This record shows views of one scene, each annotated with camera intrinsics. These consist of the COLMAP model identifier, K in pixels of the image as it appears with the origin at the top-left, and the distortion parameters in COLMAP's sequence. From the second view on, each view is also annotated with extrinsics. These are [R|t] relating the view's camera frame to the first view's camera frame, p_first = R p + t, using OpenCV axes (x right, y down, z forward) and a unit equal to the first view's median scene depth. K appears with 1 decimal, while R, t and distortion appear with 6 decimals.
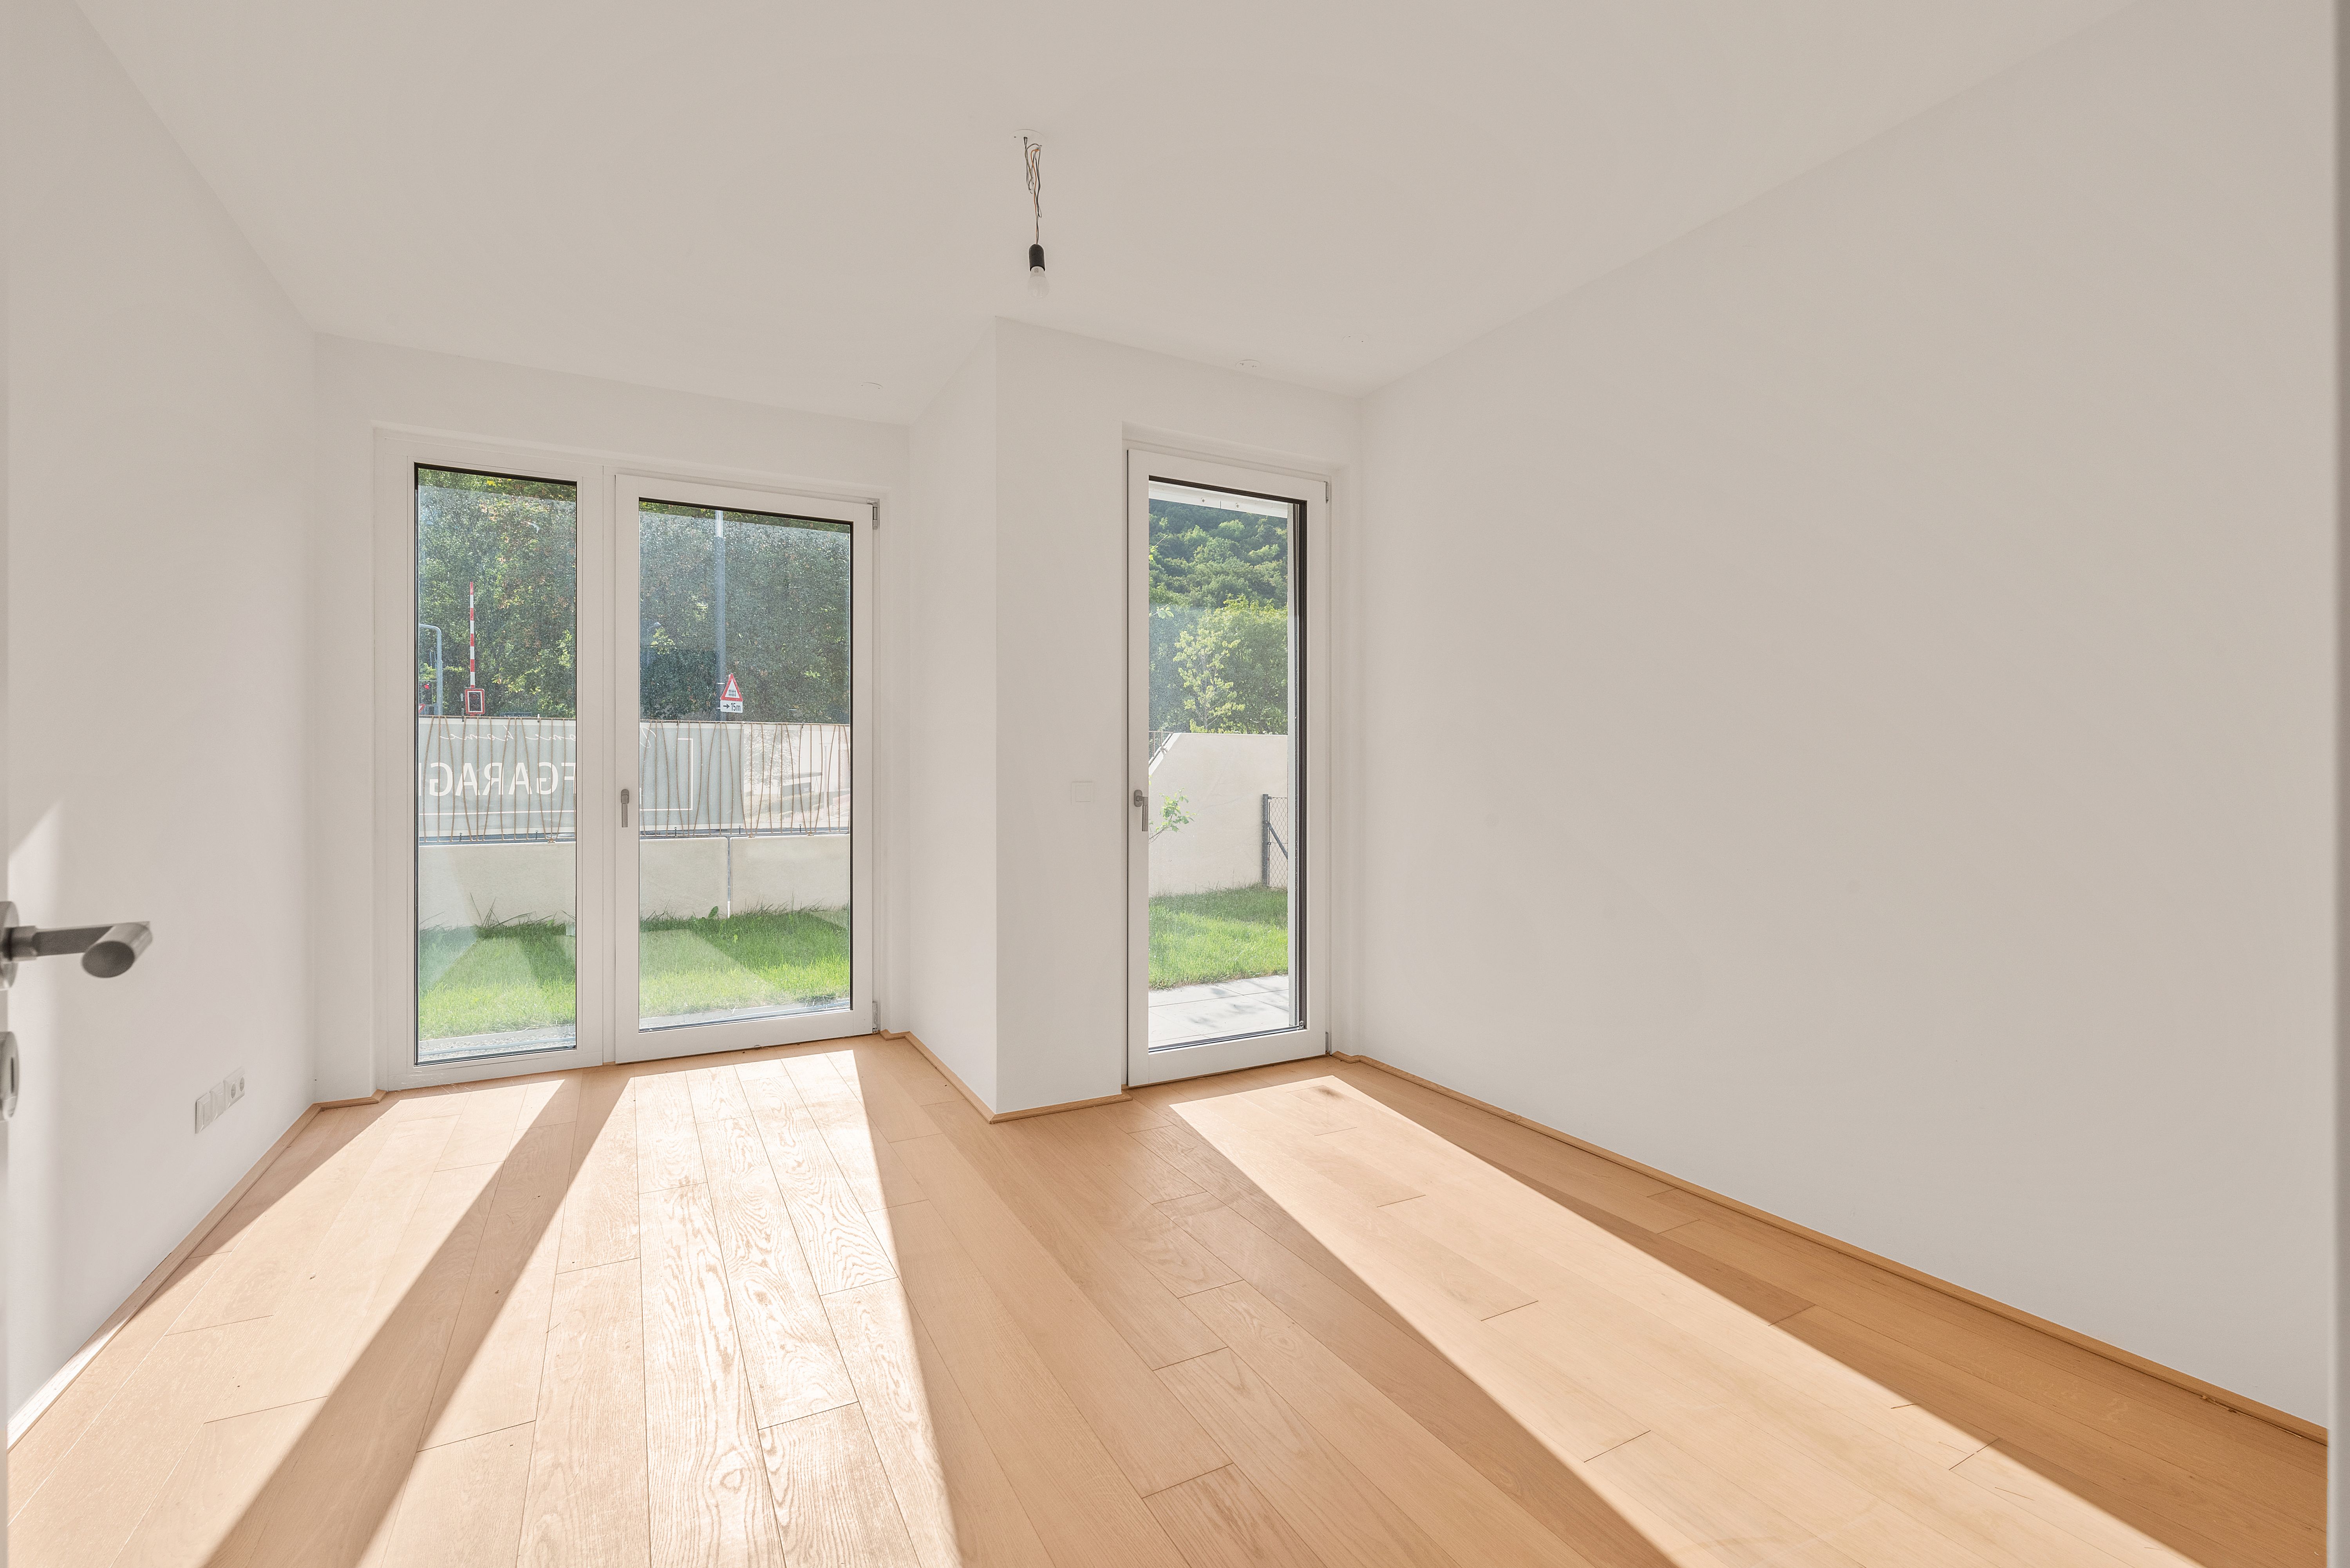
lens RADIAL K [[1018.1, 0, 1157.7], [0, 1018.1, 778.1], [0, 0, 1]] dist [0.004605, 0.000296]
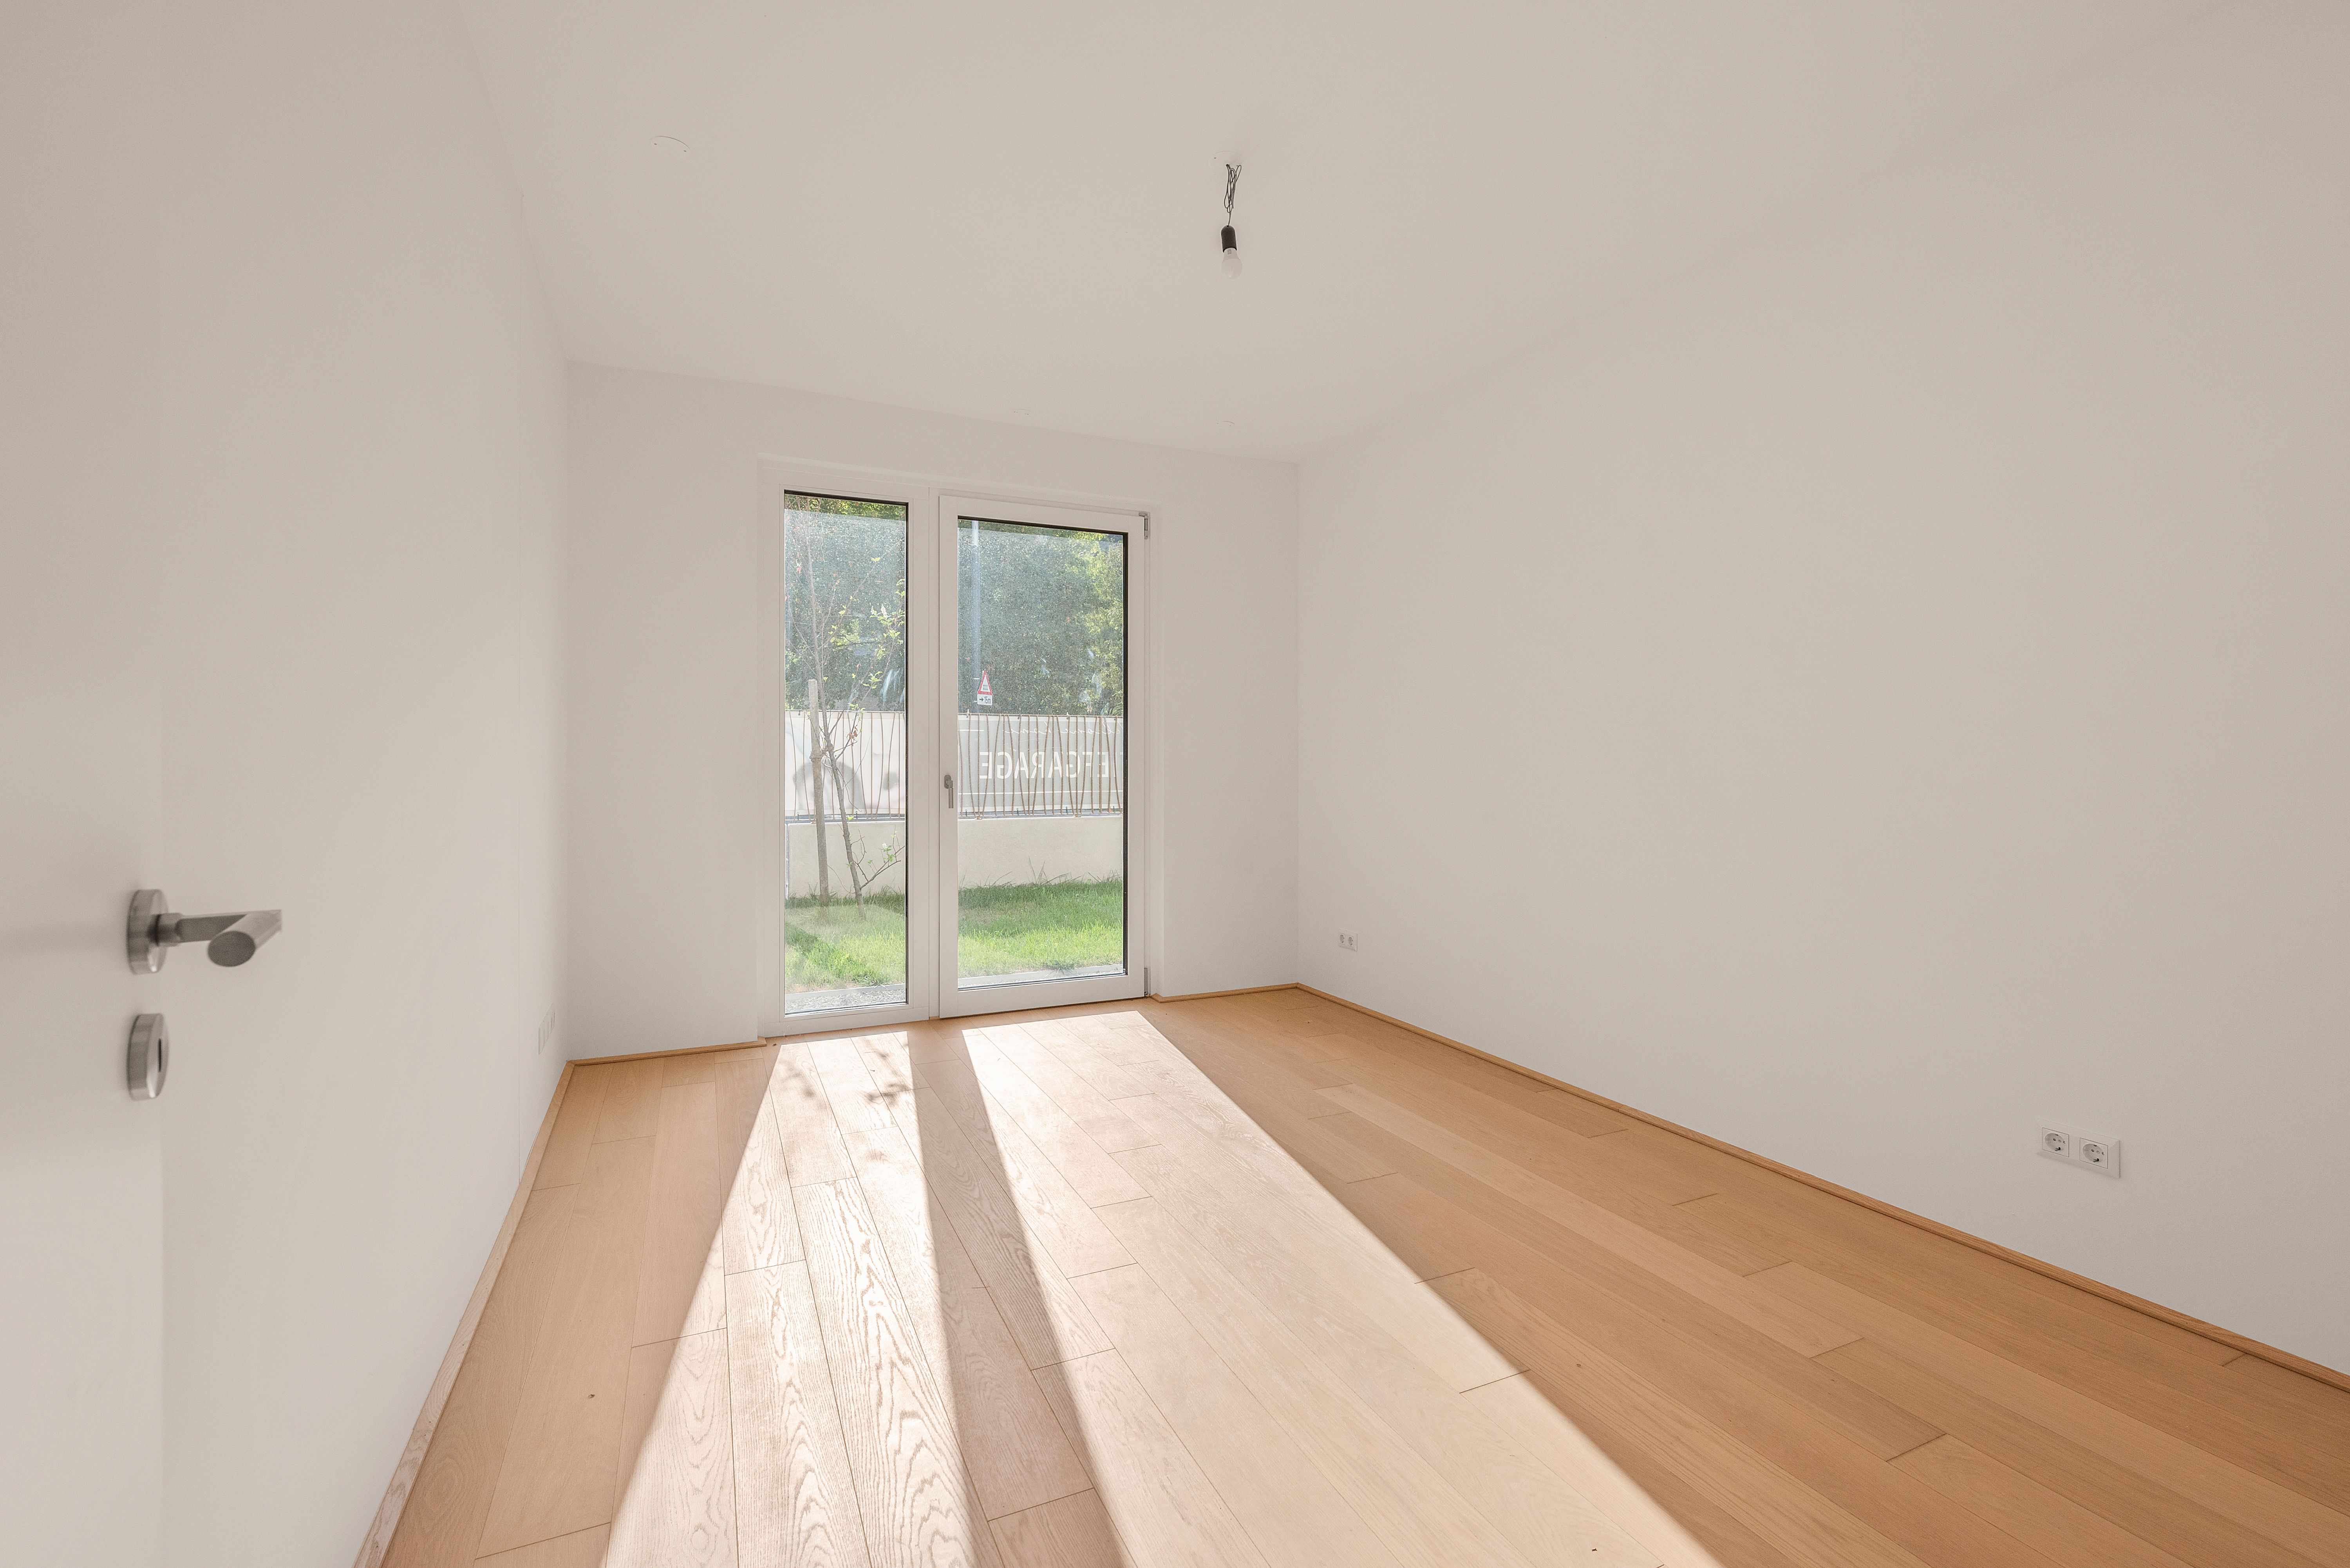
lens RADIAL K [[1018.1, 0, 1192.8], [0, 1018.1, 783.4], [0, 0, 1]] dist [0.004605, 0.000296]
pose [[0.999920, -0.007606, -0.010059, -0.238575], [0.007797, 0.999788, 0.019048, 0.000517], [0.009912, -0.019125, 0.999768, -0.123305]]
